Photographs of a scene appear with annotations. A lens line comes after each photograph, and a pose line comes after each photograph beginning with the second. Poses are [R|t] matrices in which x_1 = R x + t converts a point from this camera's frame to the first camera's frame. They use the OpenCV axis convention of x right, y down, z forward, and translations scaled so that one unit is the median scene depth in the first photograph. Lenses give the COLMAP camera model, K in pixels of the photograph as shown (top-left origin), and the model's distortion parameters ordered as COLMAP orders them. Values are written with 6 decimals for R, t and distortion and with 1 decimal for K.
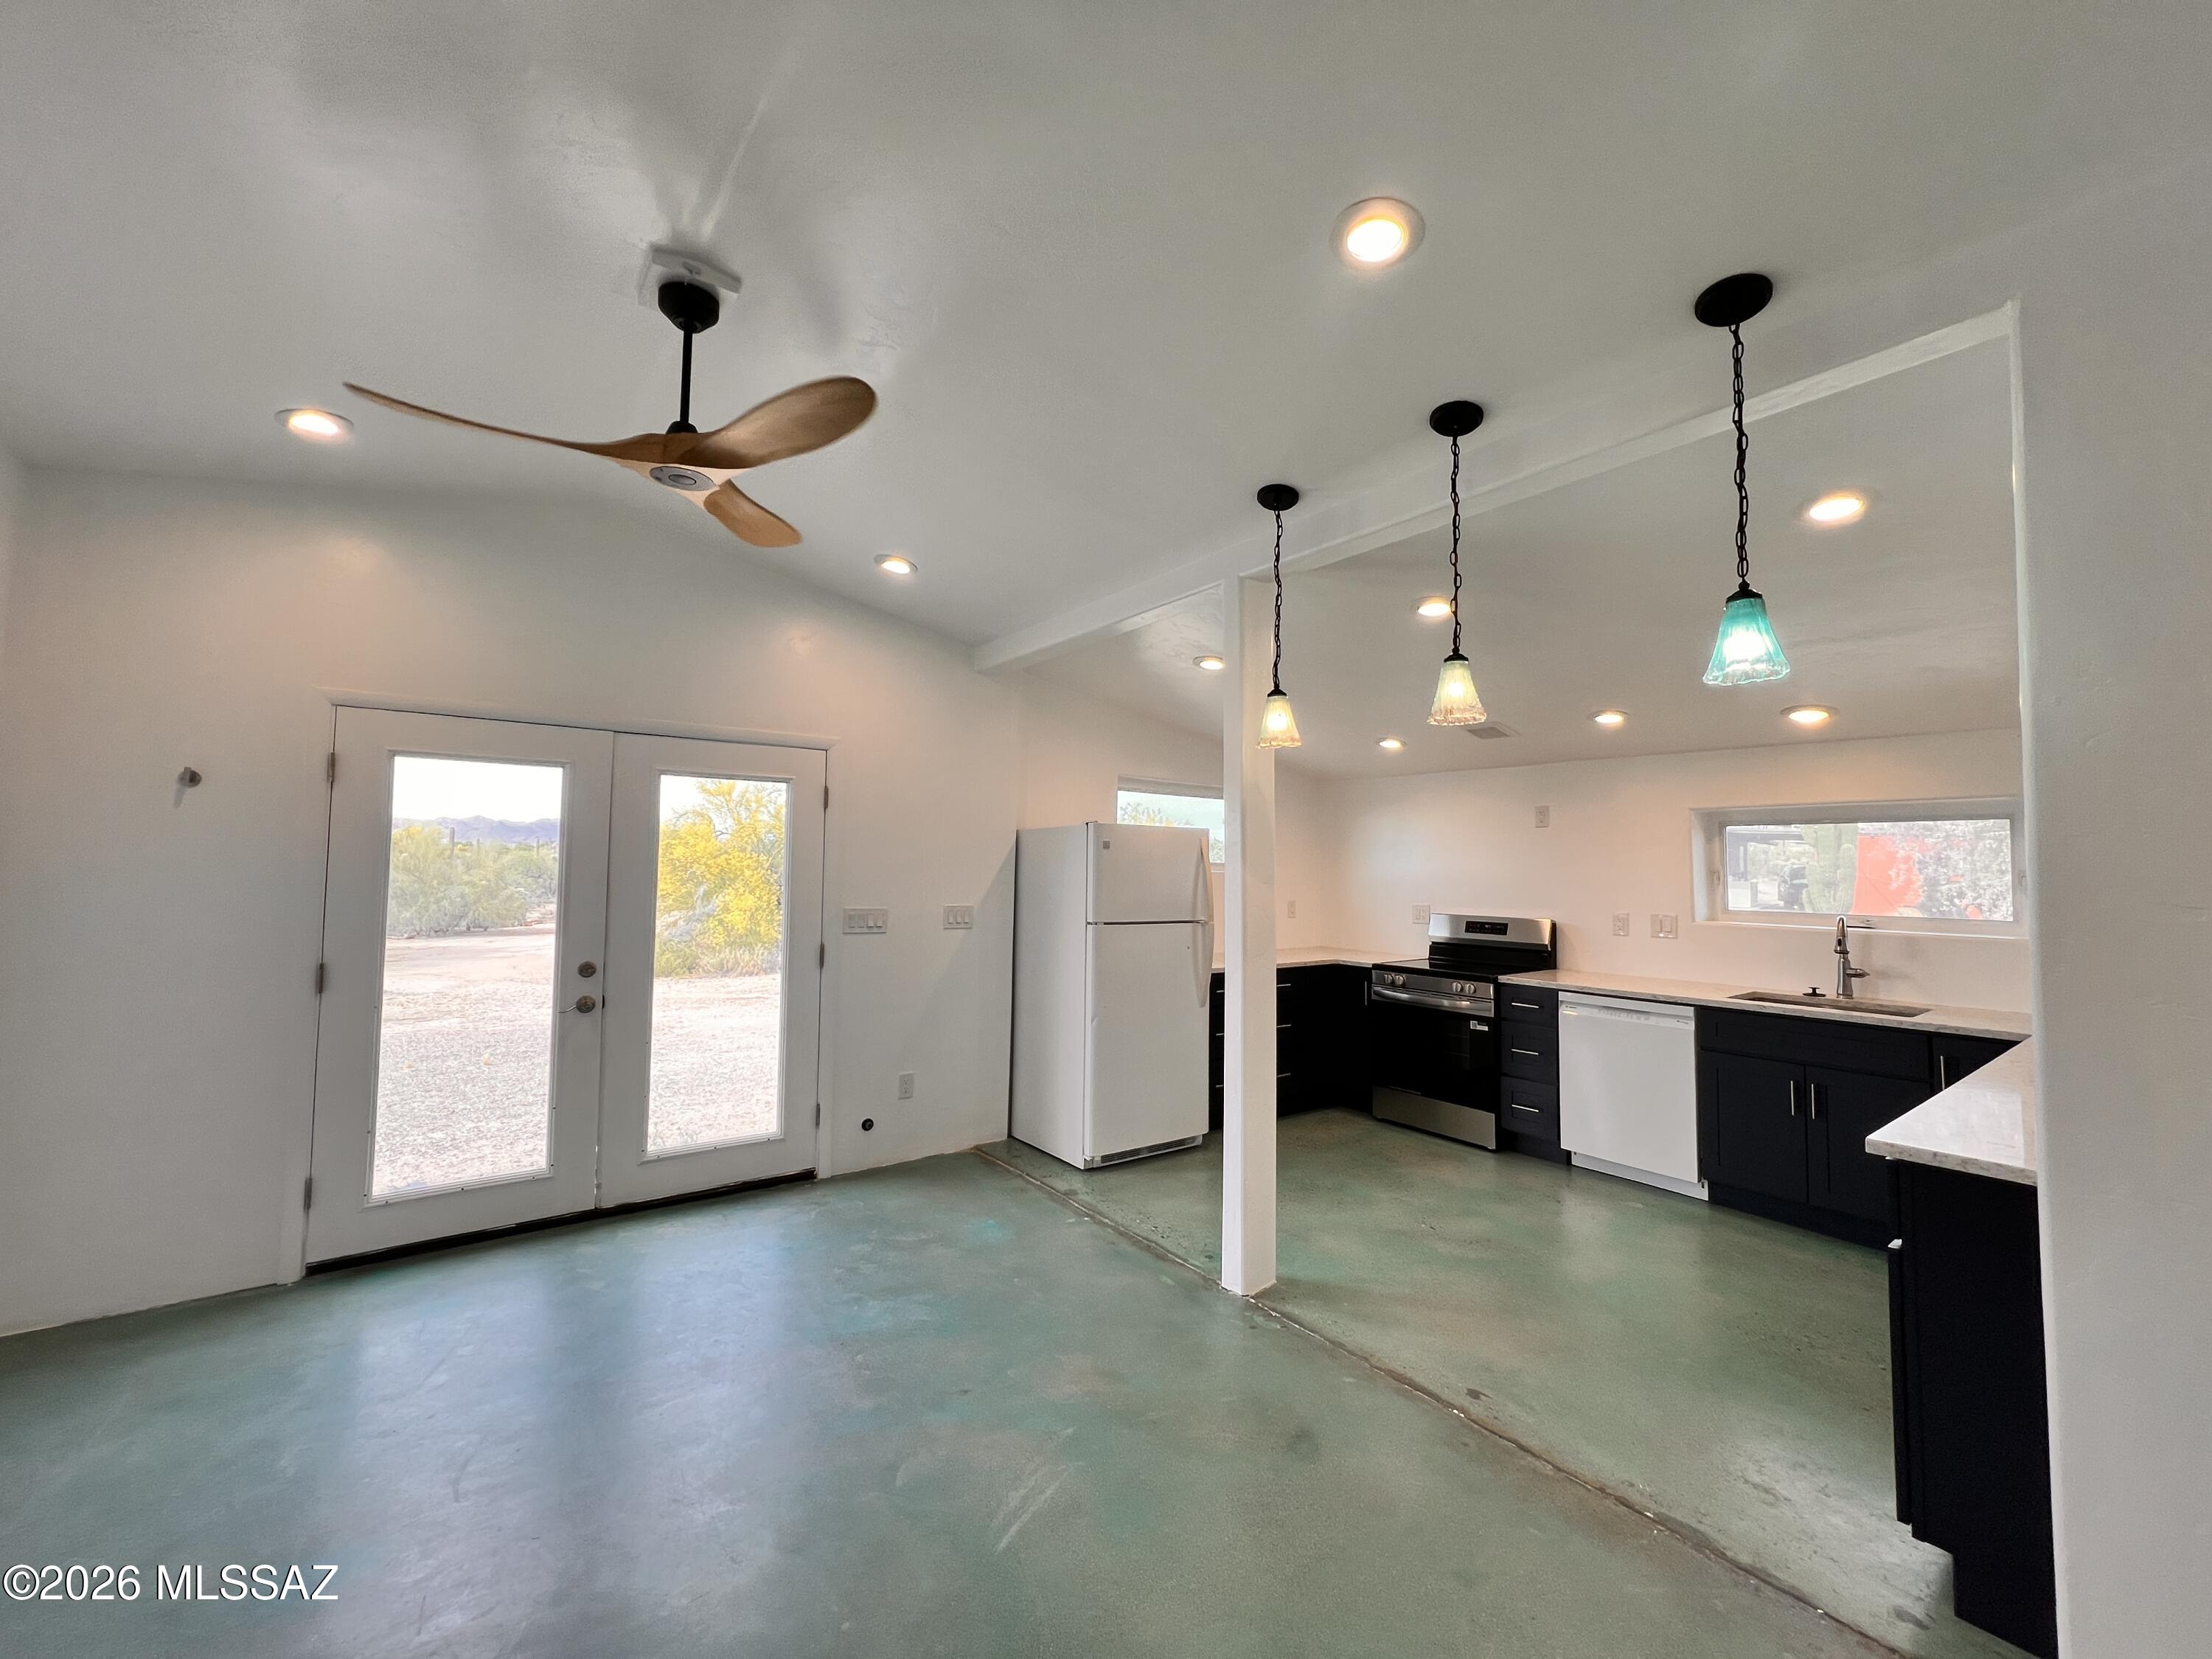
lens RADIAL K [[884.3, 0, 1098.4], [0, 884.3, 829.4], [0, 0, 1]] dist [-0.002281, 0.000440]
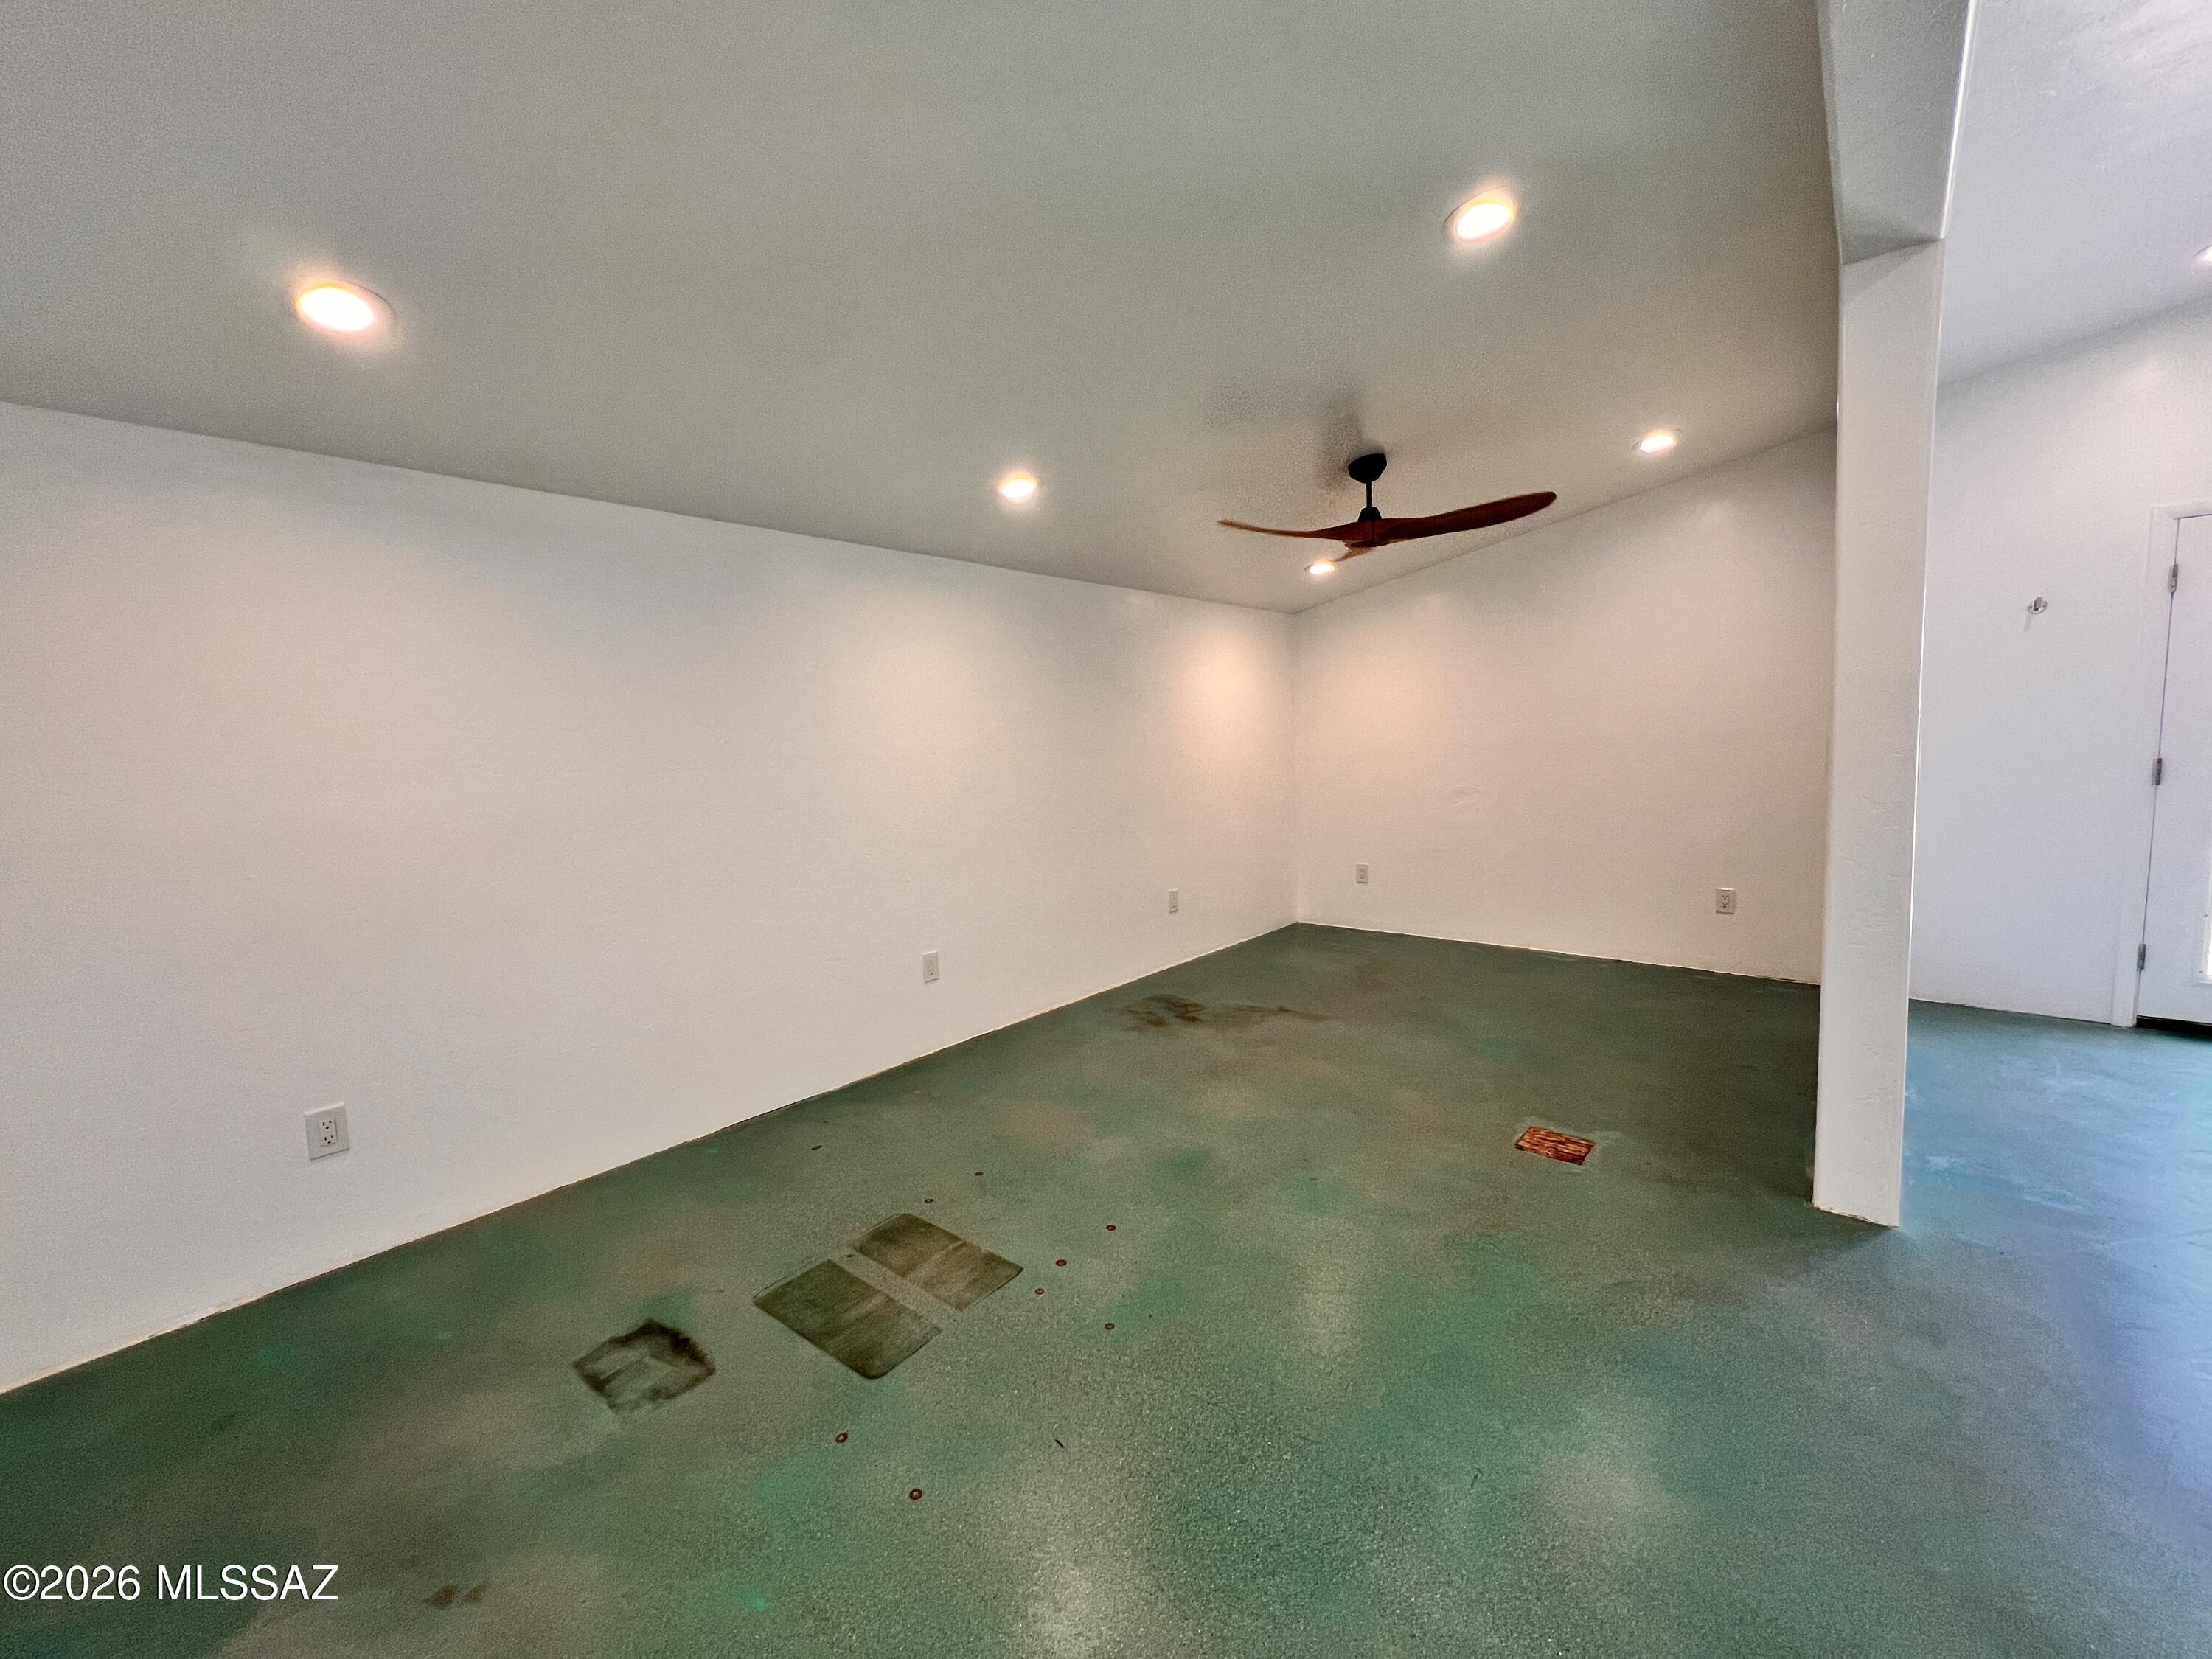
lens RADIAL K [[884.3, 0, 1097.9], [0, 884.3, 827.1], [0, 0, 1]] dist [-0.002281, 0.000440]
pose [[0.220842, 0.075696, -0.972368, -0.064844], [0.082792, 0.991930, 0.096023, 0.015018], [0.971789, -0.101710, 0.212793, -0.404907]]
